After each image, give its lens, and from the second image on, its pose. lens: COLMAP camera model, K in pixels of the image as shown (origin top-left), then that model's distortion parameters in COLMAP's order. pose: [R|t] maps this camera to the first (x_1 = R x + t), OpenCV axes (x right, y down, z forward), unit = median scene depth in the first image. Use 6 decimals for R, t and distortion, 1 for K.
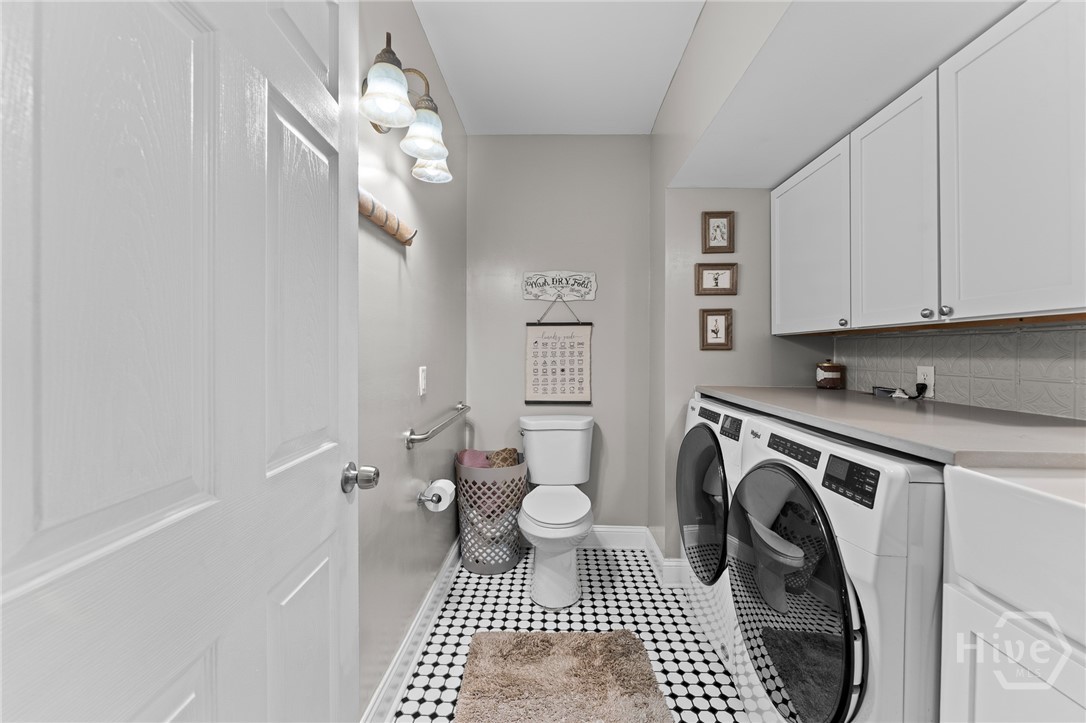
lens RADIAL K [[435.5, 0, 548.2], [0, 435.5, 358.7], [0, 0, 1]] dist [-0.001180, -0.000085]
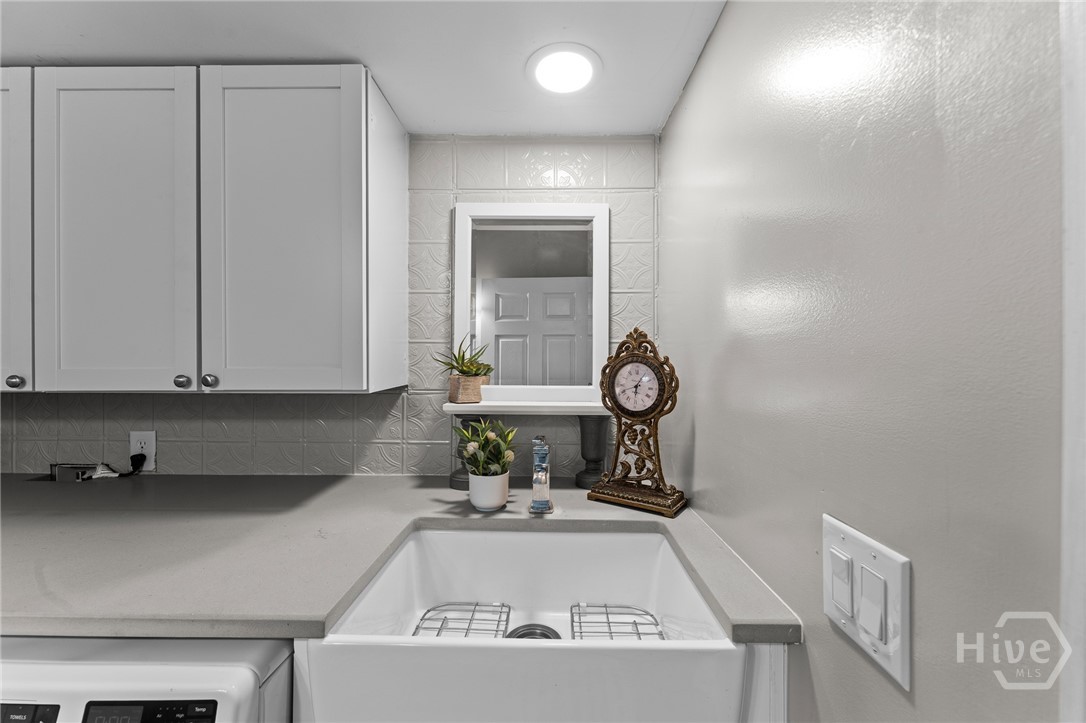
lens RADIAL K [[435.5, 0, 548.2], [0, 435.5, 358.7], [0, 0, 1]] dist [-0.001180, -0.000085]
pose [[-0.010305, 0.000774, 0.999947, 0.100611], [0.010061, 0.999949, -0.000670, -0.120455], [-0.999896, 0.010053, -0.010312, 0.332788]]
